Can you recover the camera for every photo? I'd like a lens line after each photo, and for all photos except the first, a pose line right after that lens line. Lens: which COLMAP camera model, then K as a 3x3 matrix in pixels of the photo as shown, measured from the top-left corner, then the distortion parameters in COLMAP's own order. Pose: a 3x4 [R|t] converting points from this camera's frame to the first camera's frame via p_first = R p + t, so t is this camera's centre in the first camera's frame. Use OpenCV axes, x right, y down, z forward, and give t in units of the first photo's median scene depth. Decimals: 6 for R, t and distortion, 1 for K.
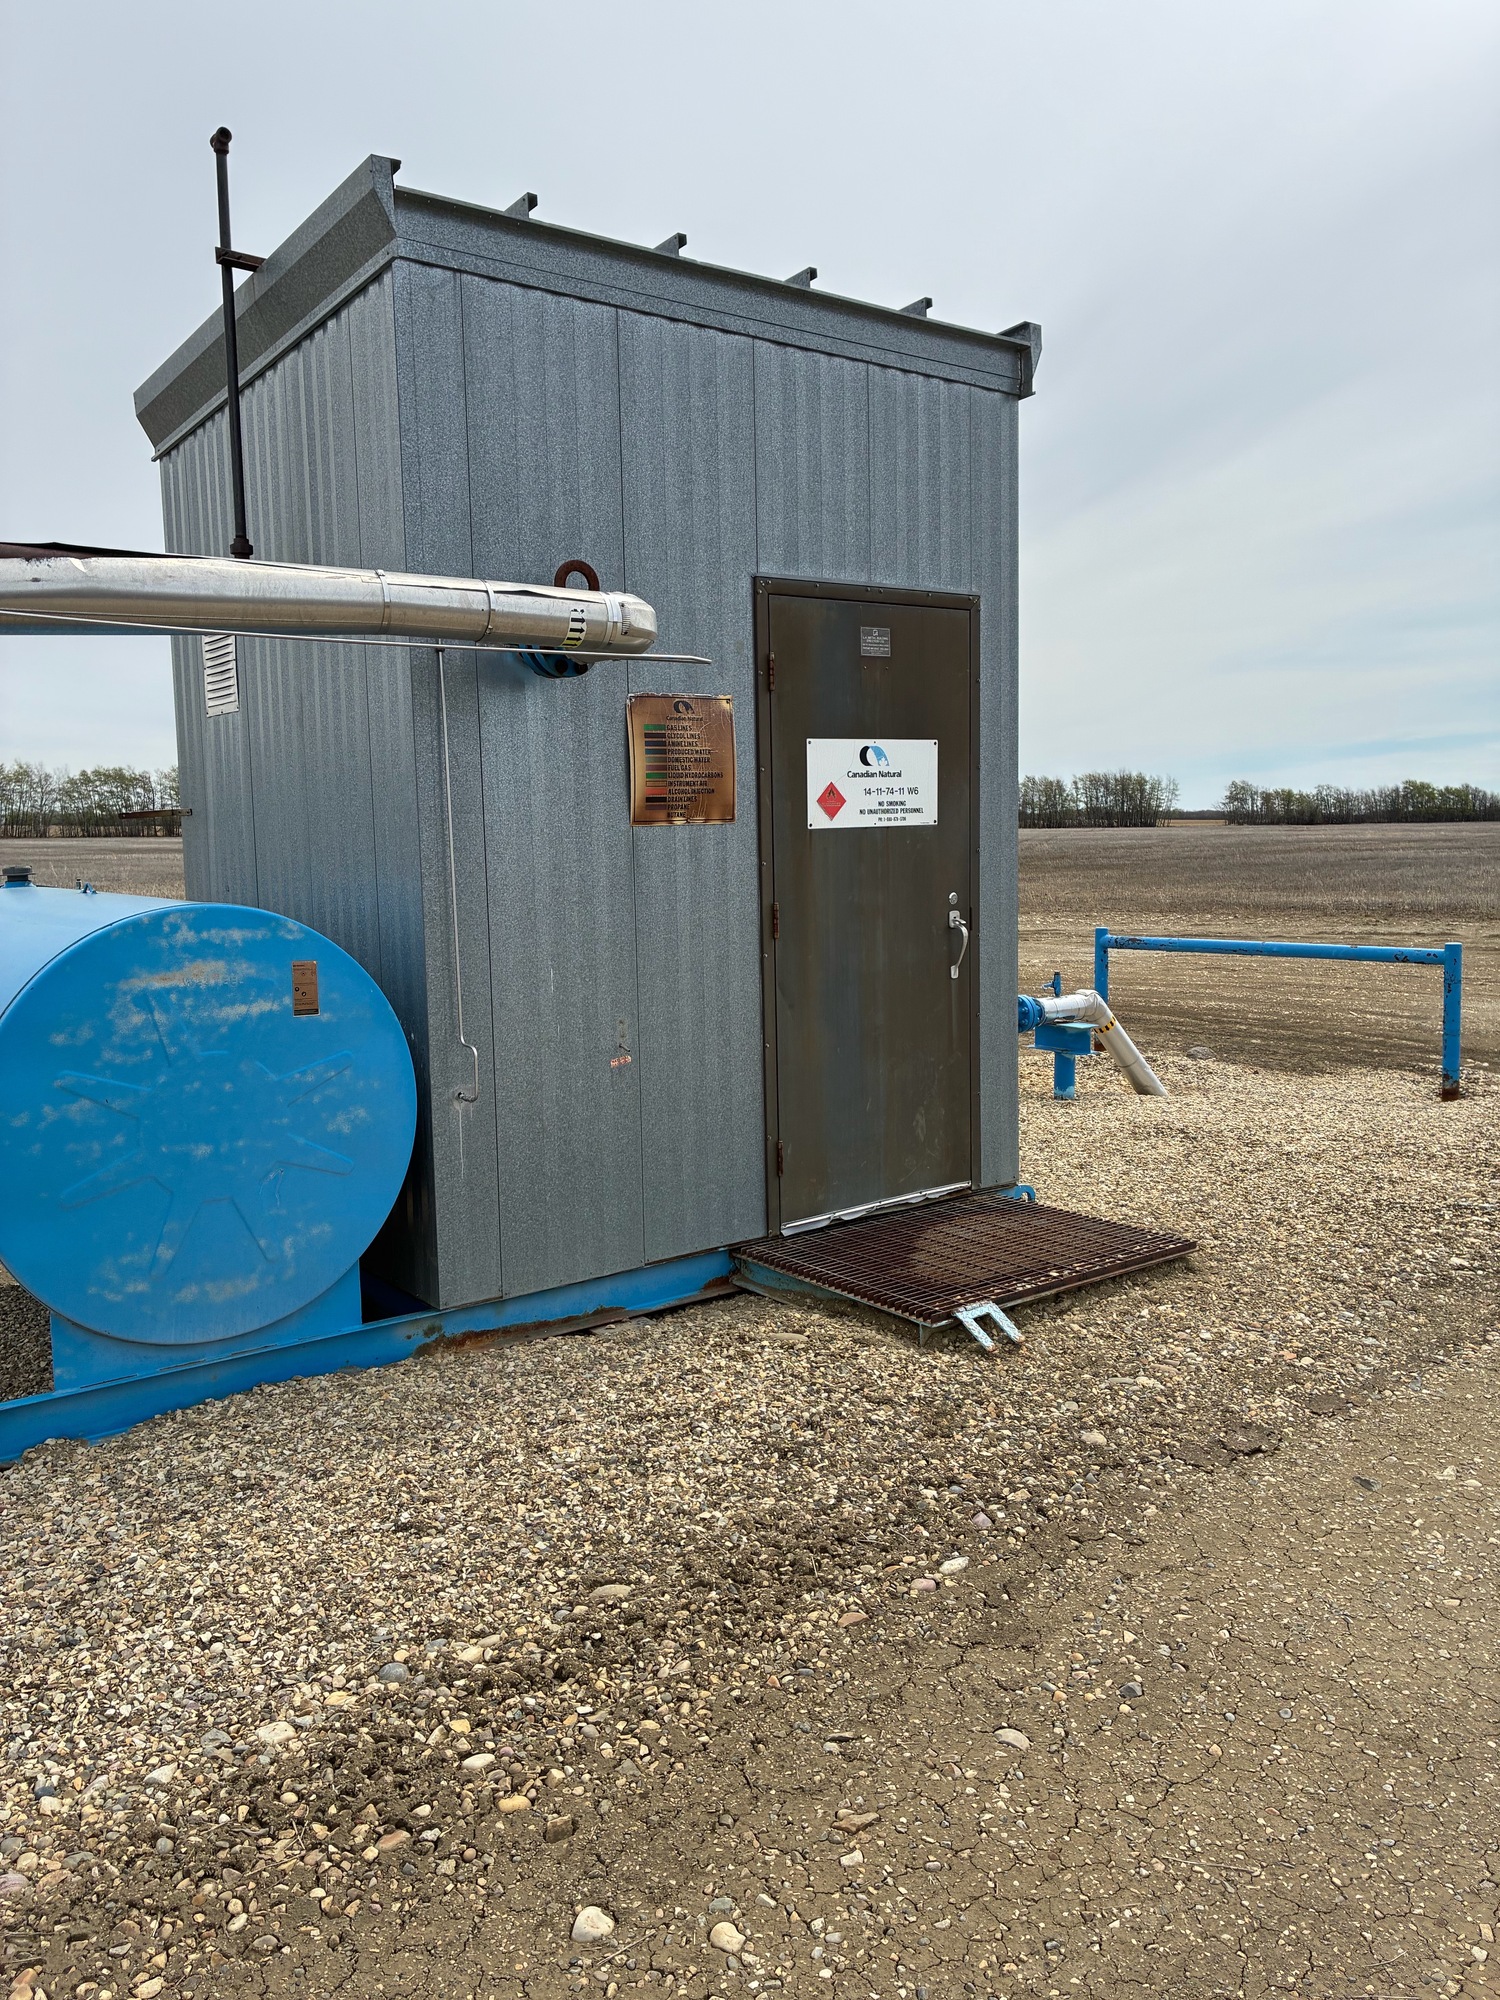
lens RADIAL K [[1496.3, 0, 740.3], [0, 1496.3, 1006.8], [0, 0, 1]] dist [0.050542, -0.042175]
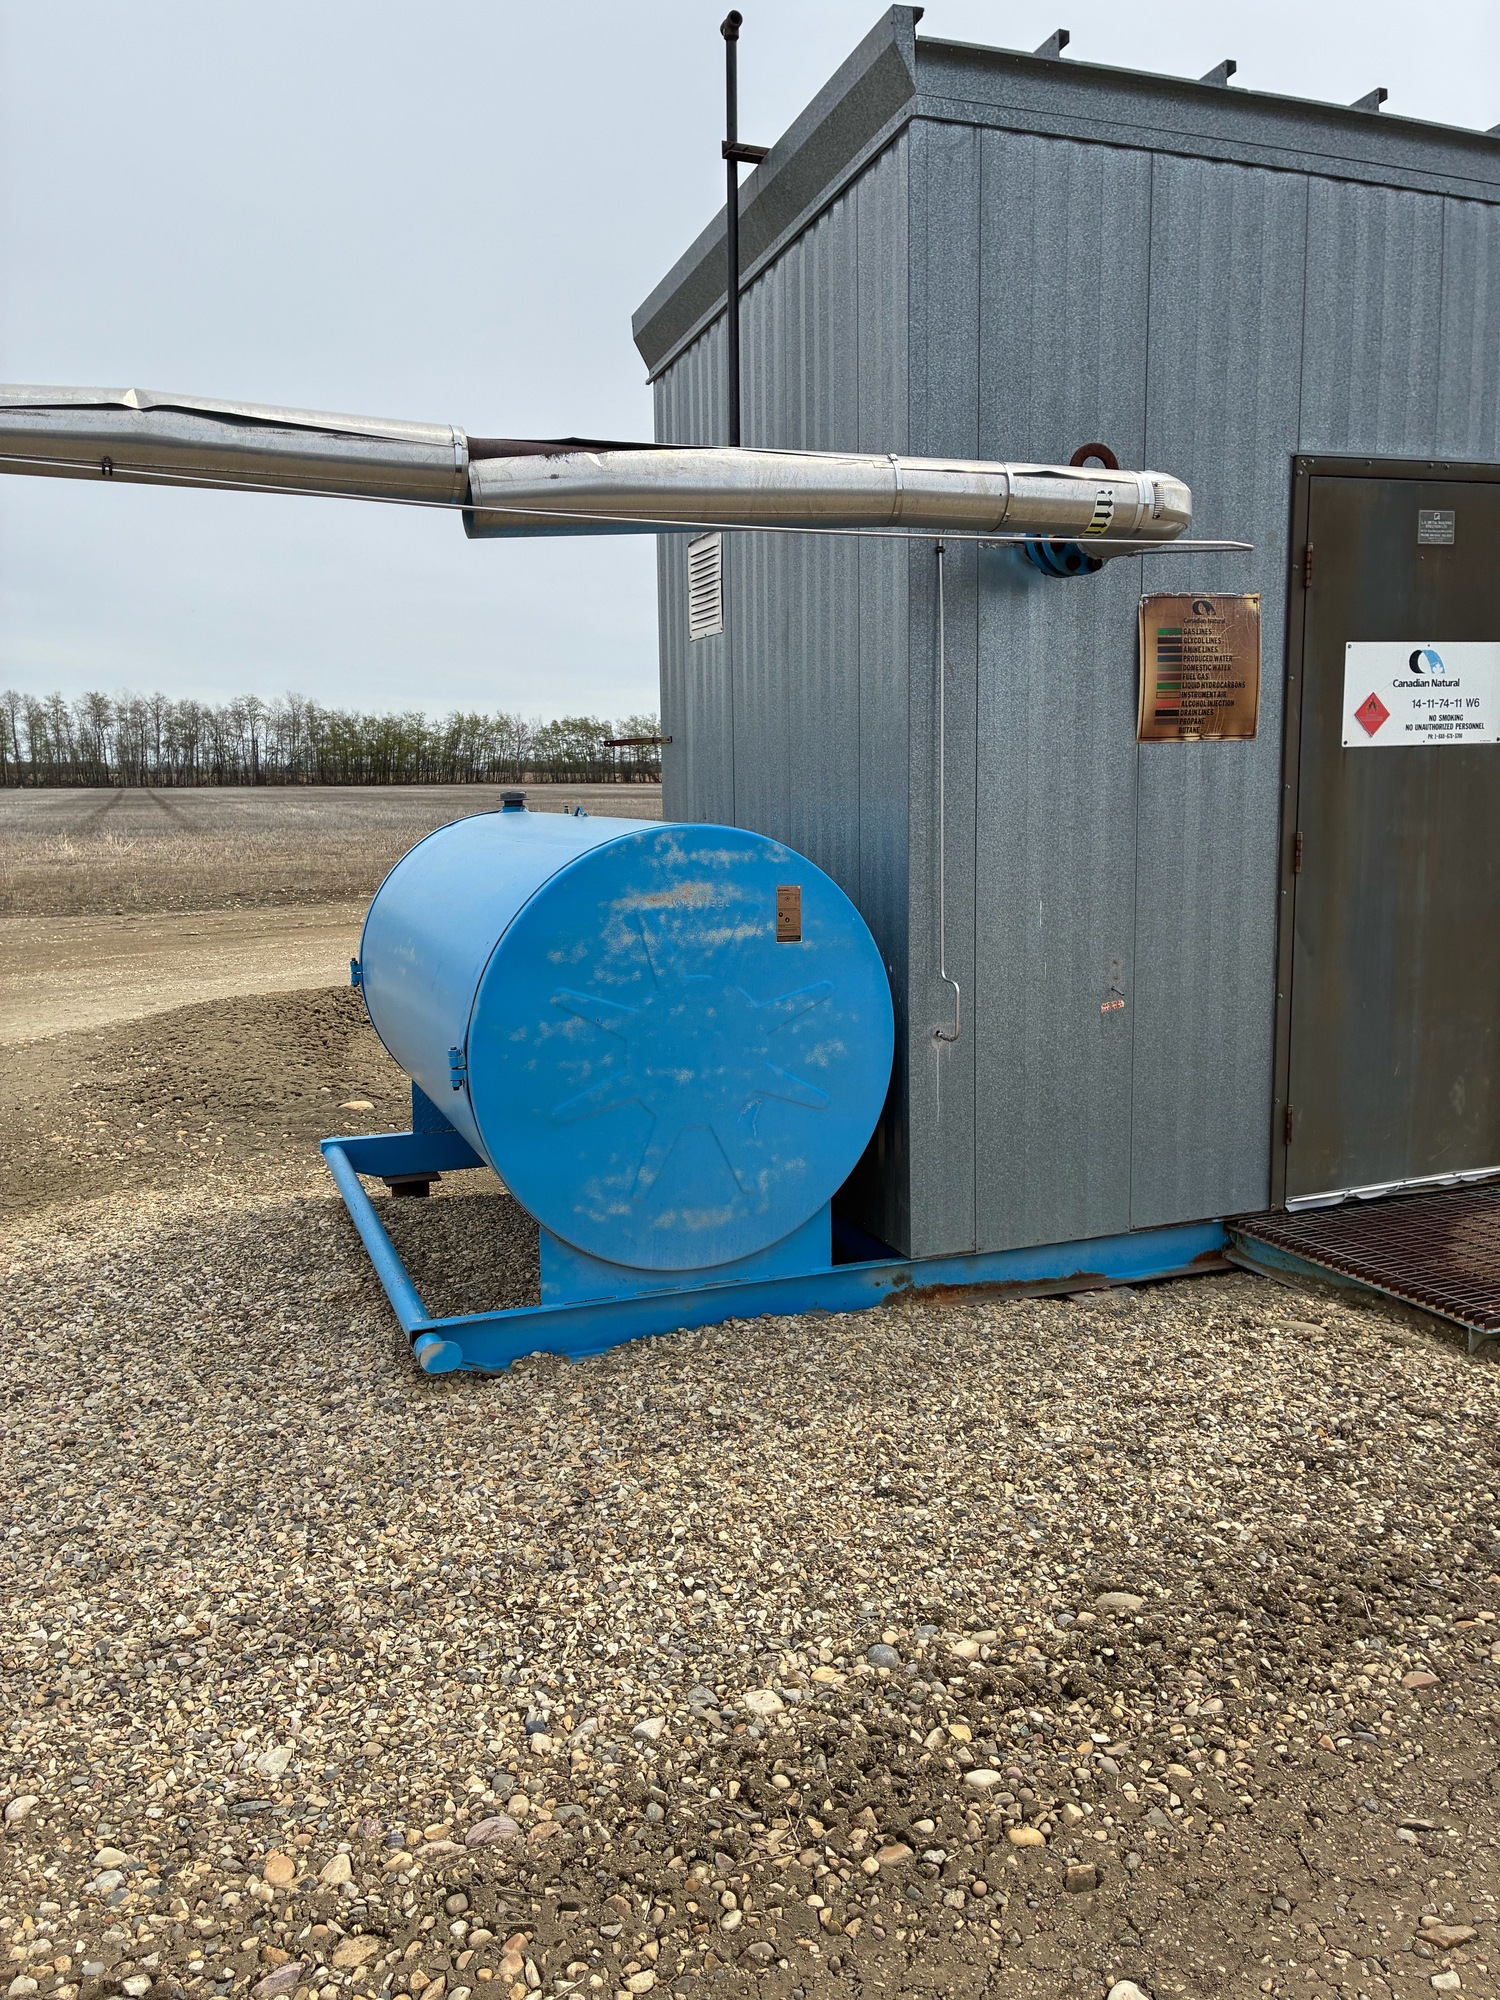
lens RADIAL K [[1496.3, 0, 740.3], [0, 1496.3, 1006.8], [0, 0, 1]] dist [0.050542, -0.042175]
pose [[0.959495, 0.042220, -0.278546, -0.061049], [-0.031925, 0.998633, 0.041397, 0.009932], [0.279913, -0.030827, 0.959530, 0.089519]]
